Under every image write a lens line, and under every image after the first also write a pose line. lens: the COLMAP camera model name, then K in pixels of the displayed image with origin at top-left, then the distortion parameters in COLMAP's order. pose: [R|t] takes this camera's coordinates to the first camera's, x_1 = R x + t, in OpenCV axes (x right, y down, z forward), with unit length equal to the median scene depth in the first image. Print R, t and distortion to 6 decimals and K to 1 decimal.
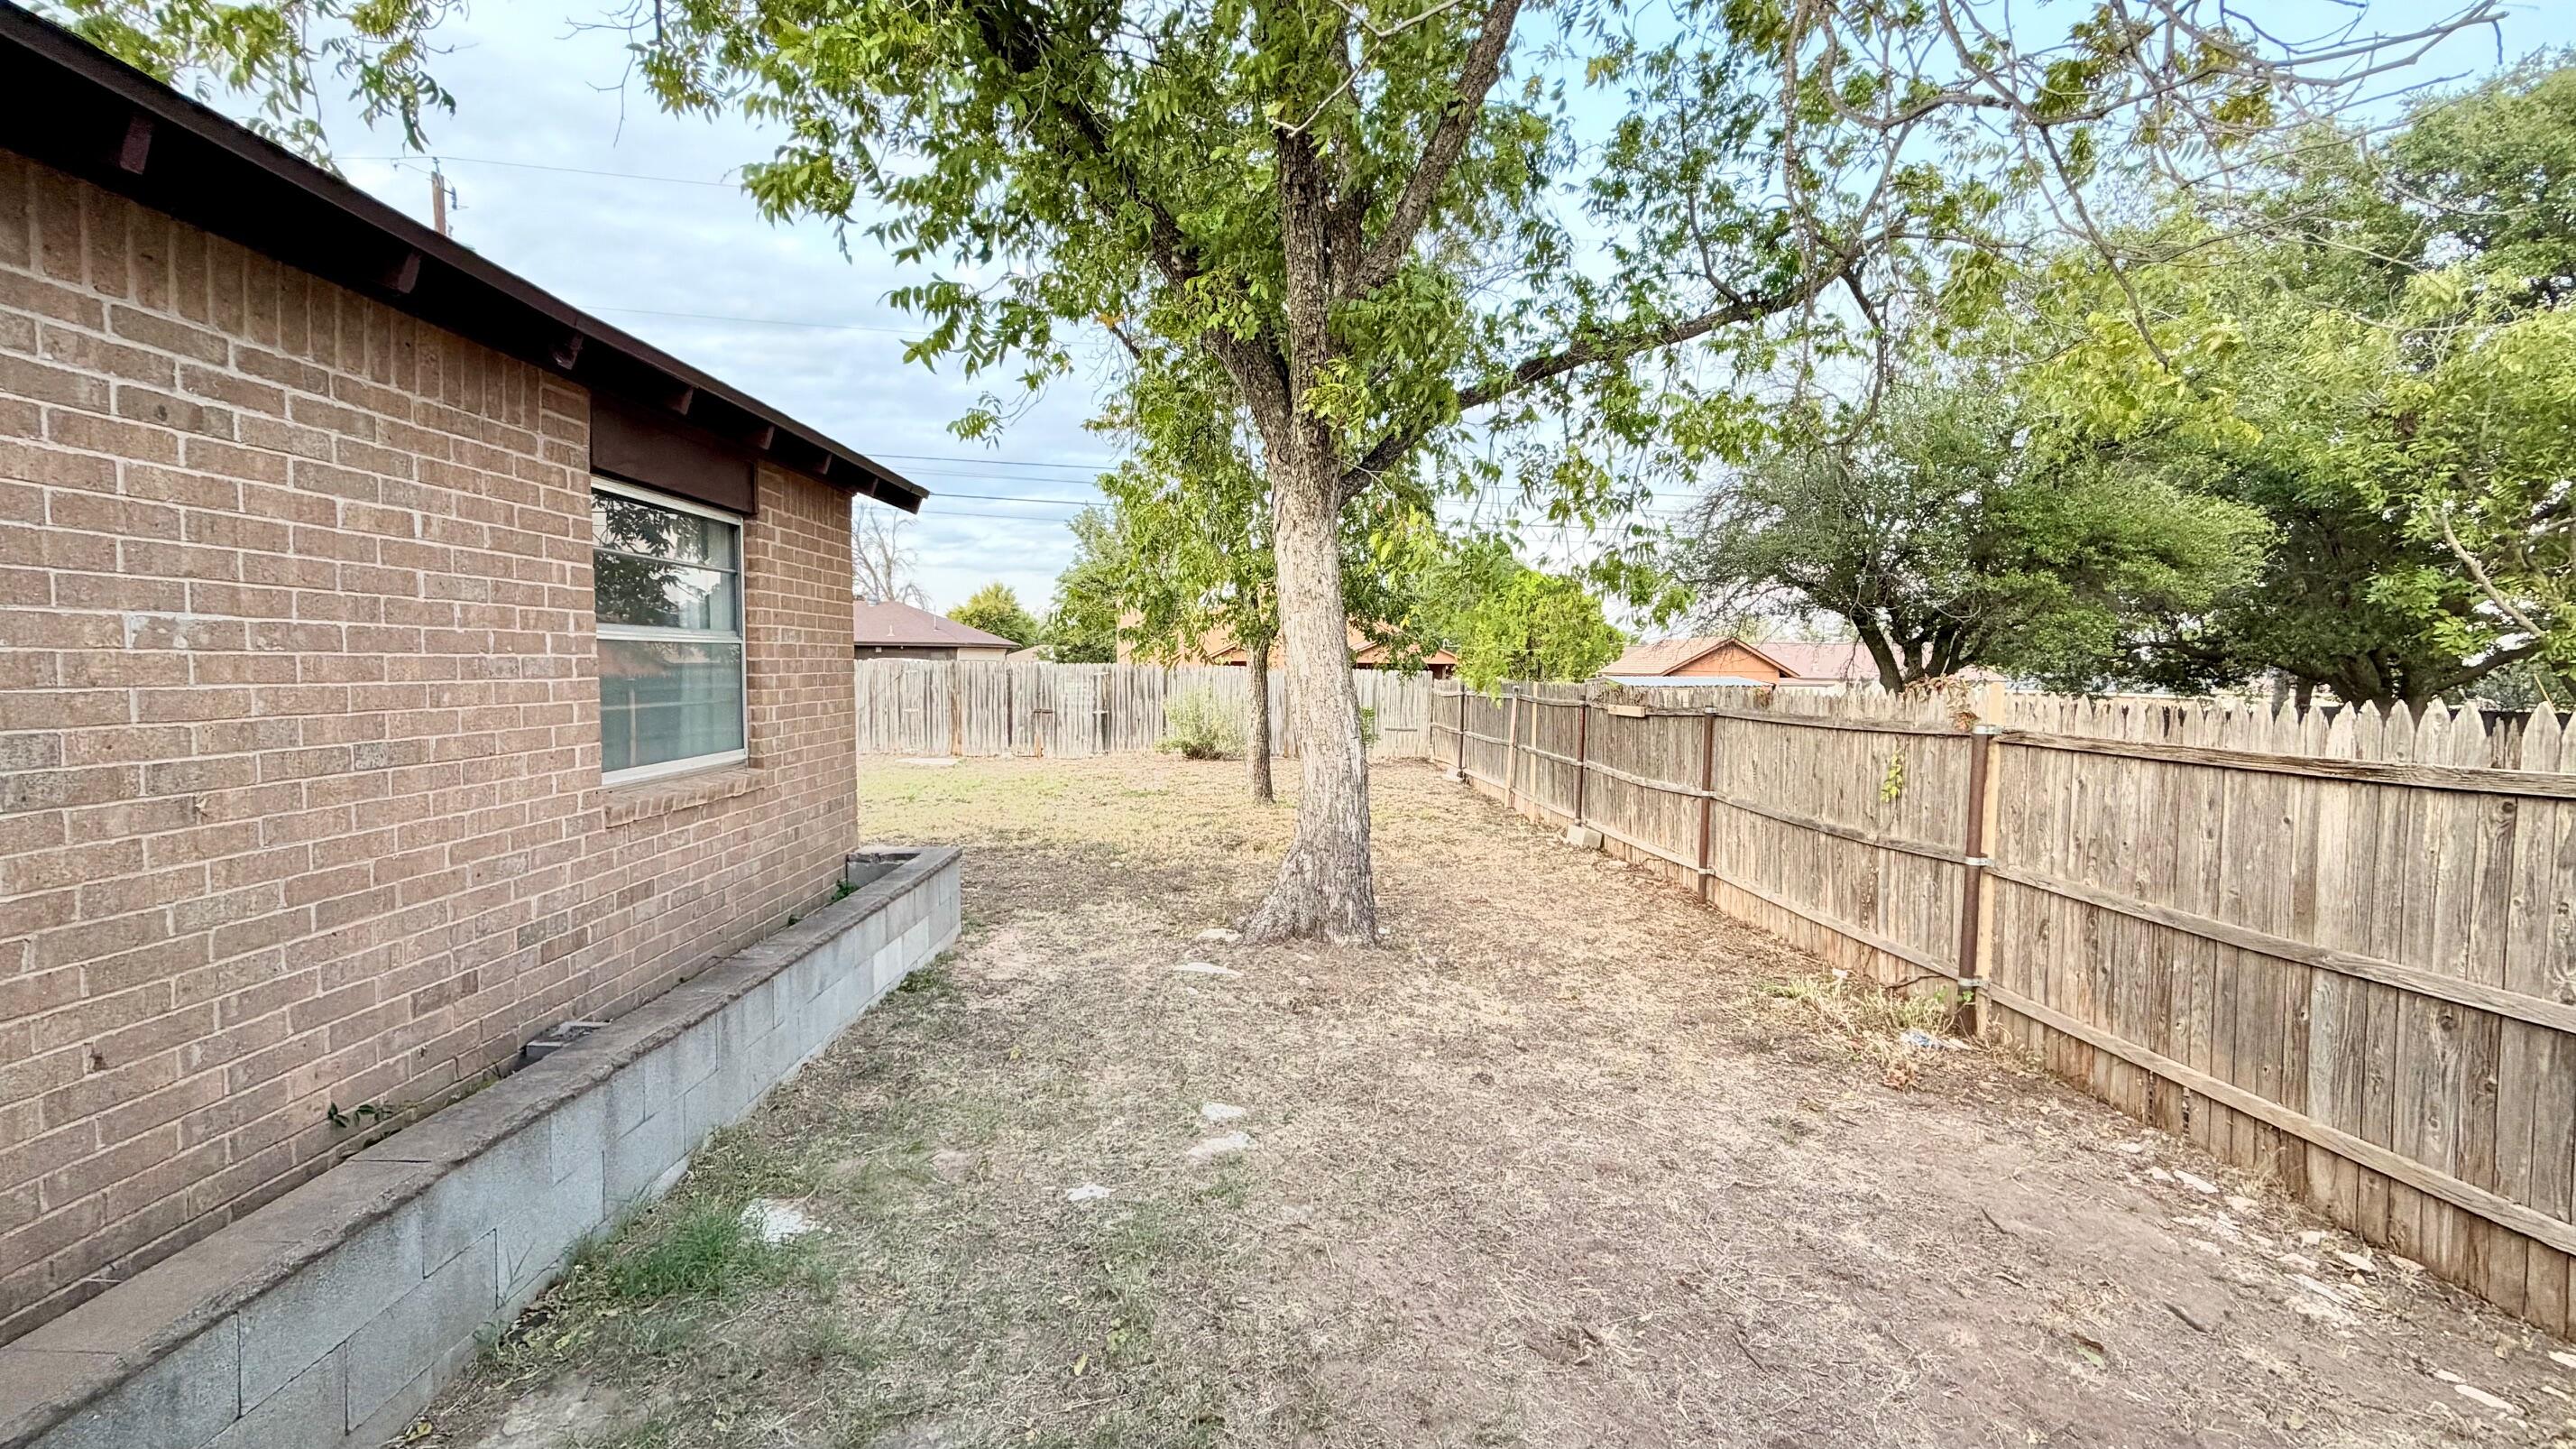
lens RADIAL K [[1022.6, 0, 1288.0], [0, 1022.6, 724.5], [0, 0, 1]] dist [0.000189, -0.000024]
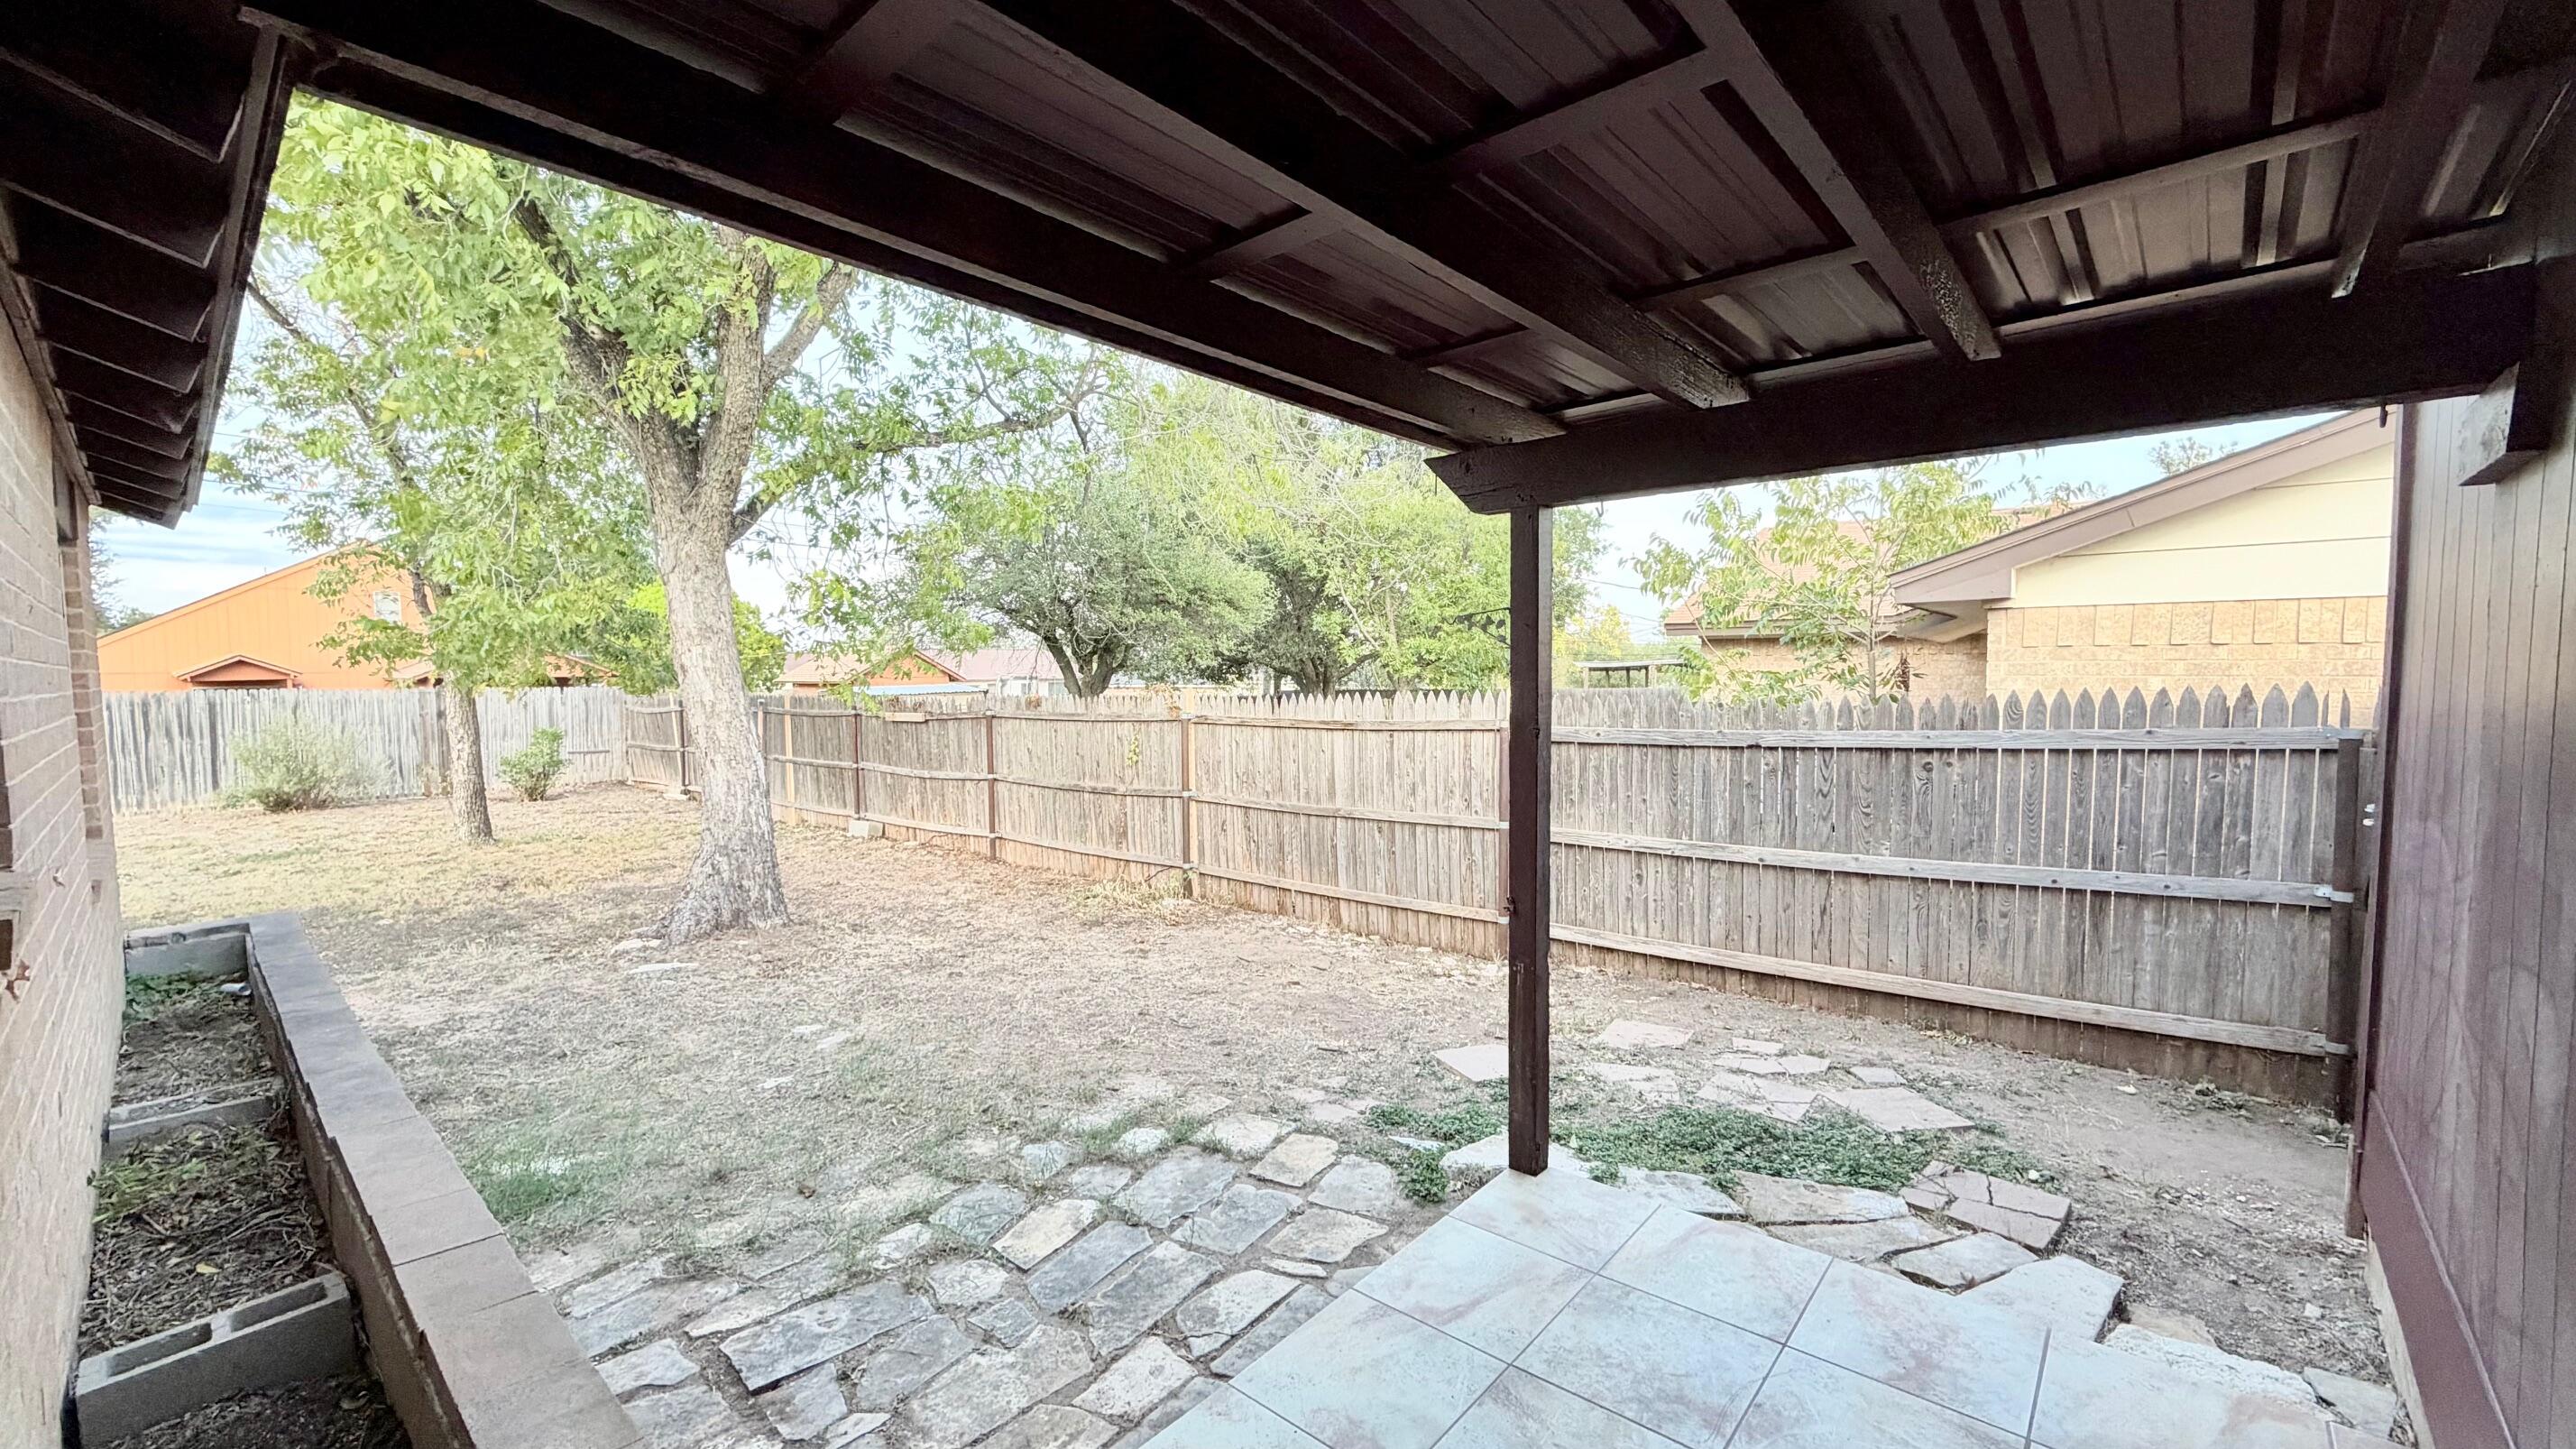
lens RADIAL K [[1022.6, 0, 1288.0], [0, 1022.6, 724.5], [0, 0, 1]] dist [0.000189, -0.000024]
pose [[0.690483, -0.059579, 0.720891, -0.365630], [0.061359, 0.997834, 0.023696, -0.009041], [-0.720741, 0.027871, 0.692644, -0.254247]]
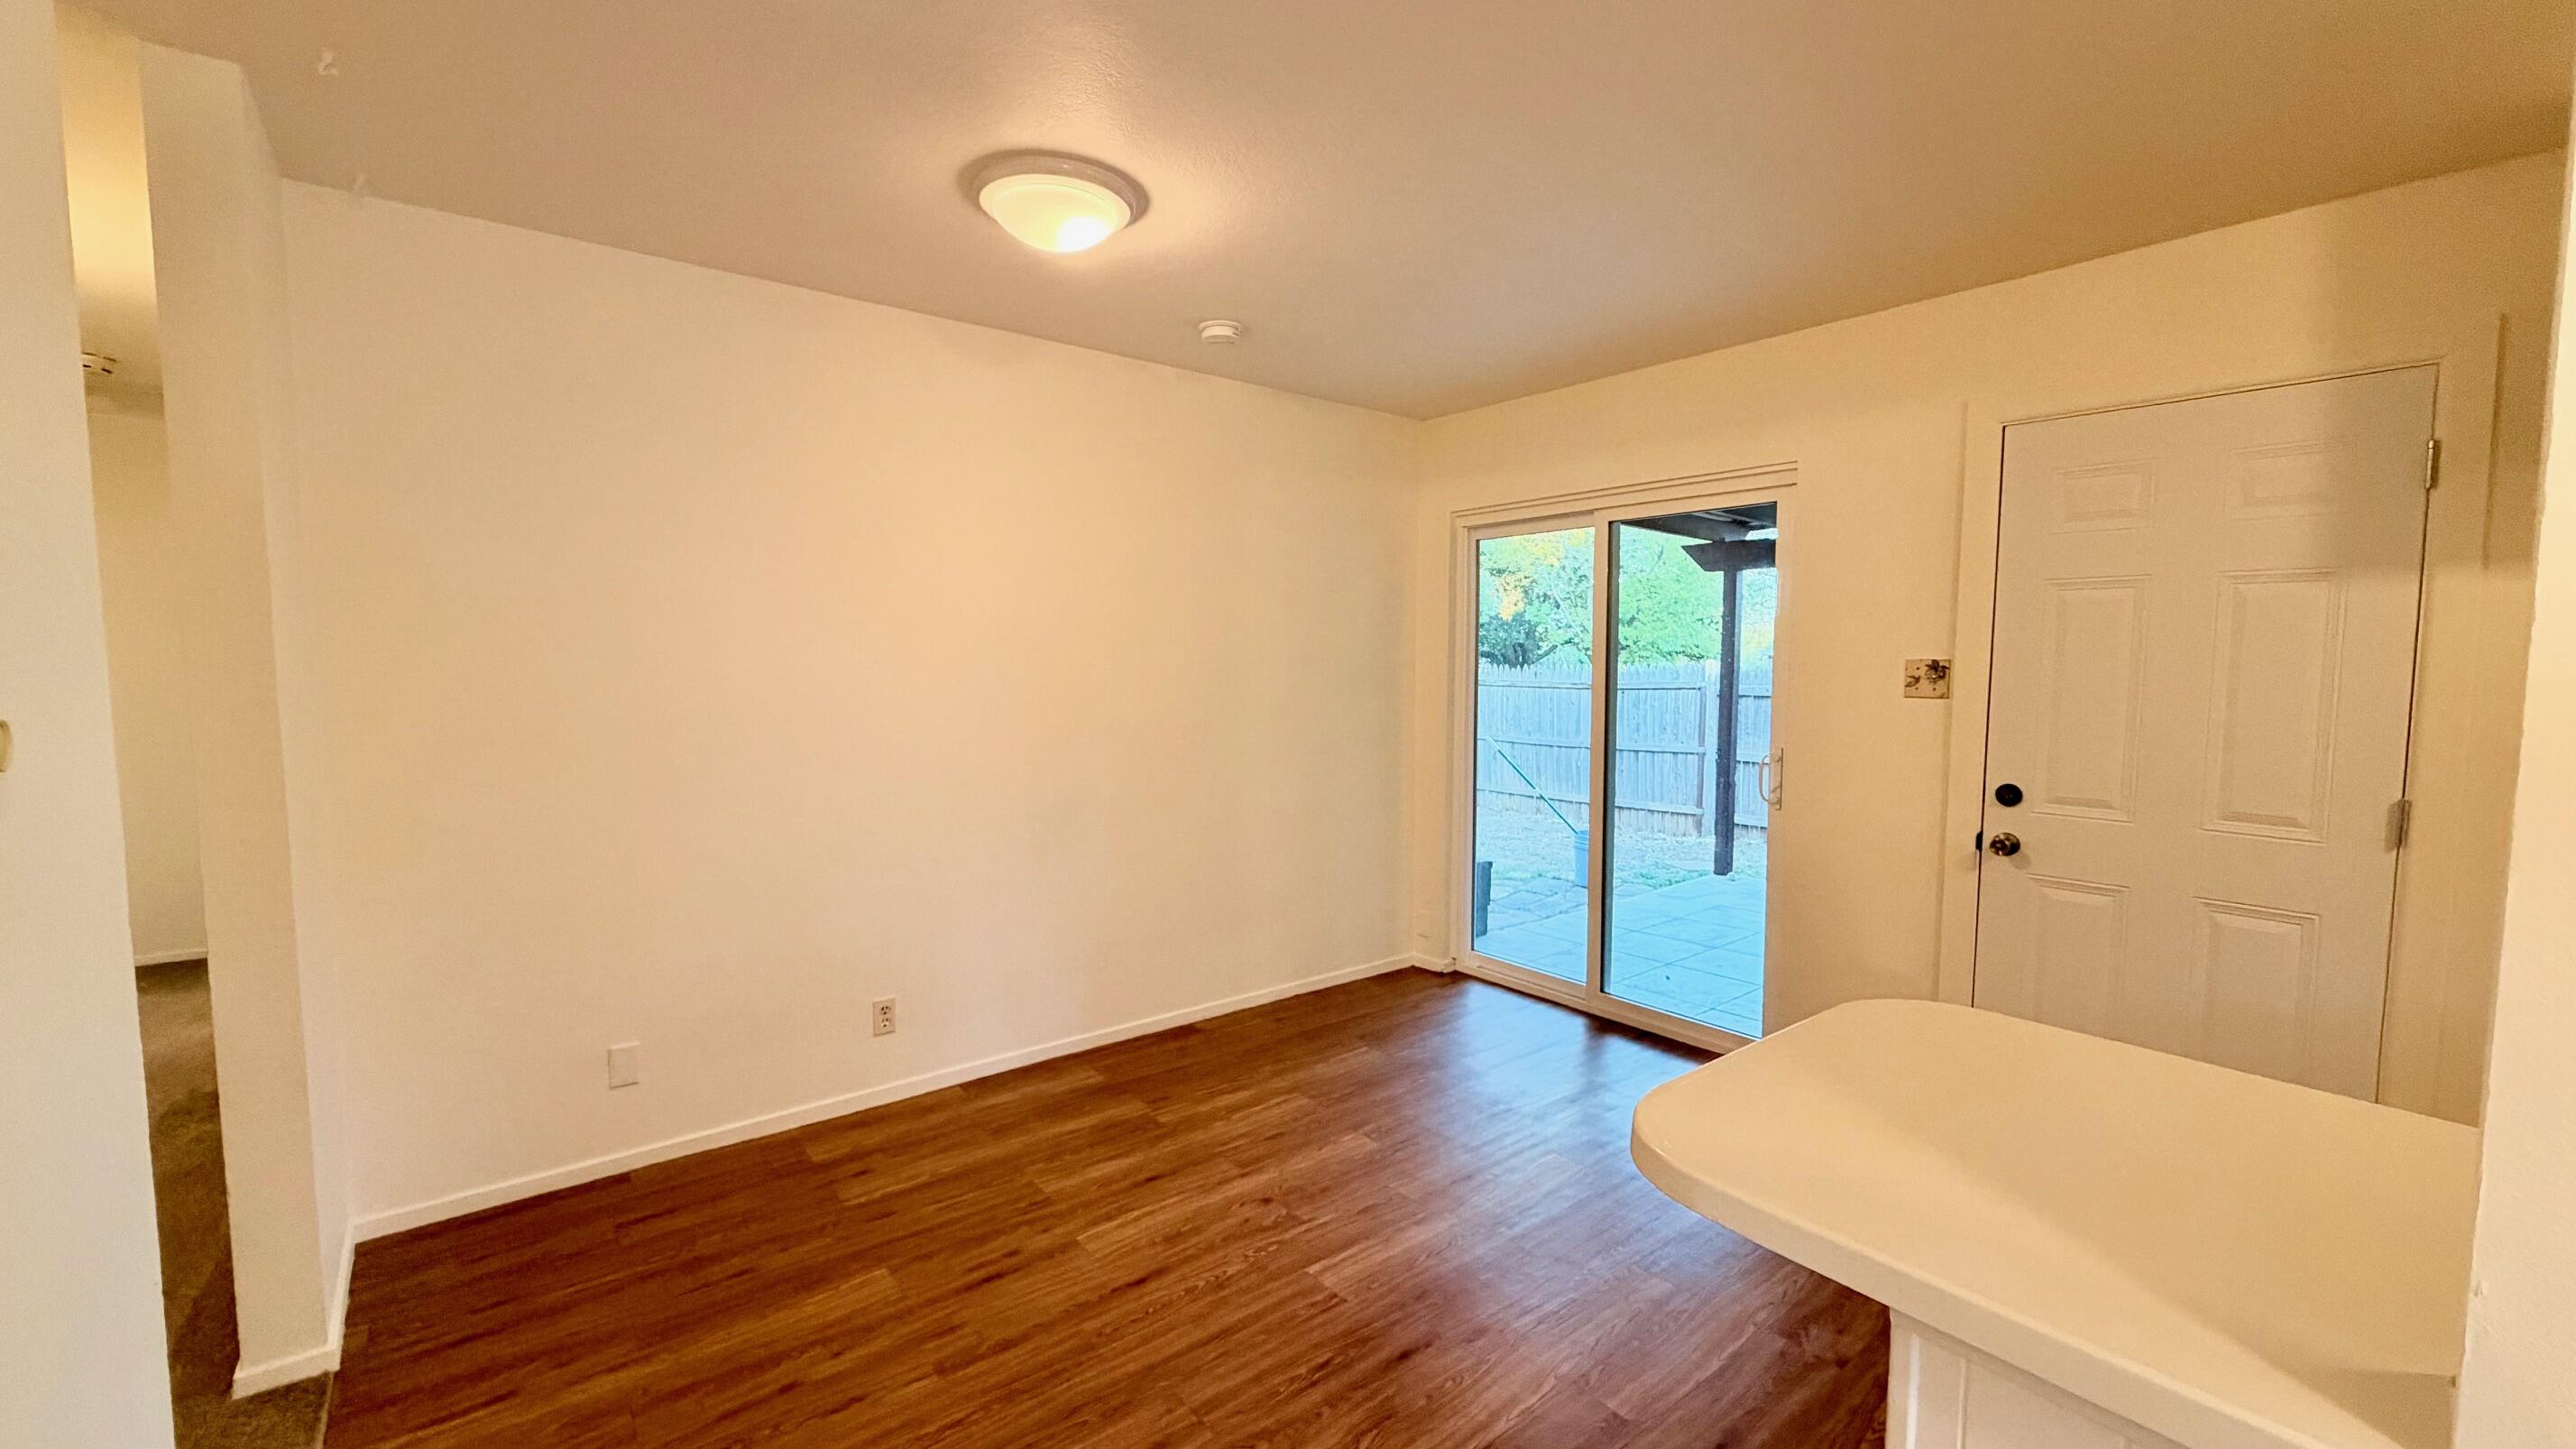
lens RADIAL K [[1022.6, 0, 1288.0], [0, 1022.6, 724.5], [0, 0, 1]] dist [0.000189, -0.000024]
pose [[0.794066, -0.054950, 0.605343, -0.987423], [0.047075, 0.998474, 0.028884, 0.018086], [-0.606006, 0.005561, 0.795441, -0.589610]]
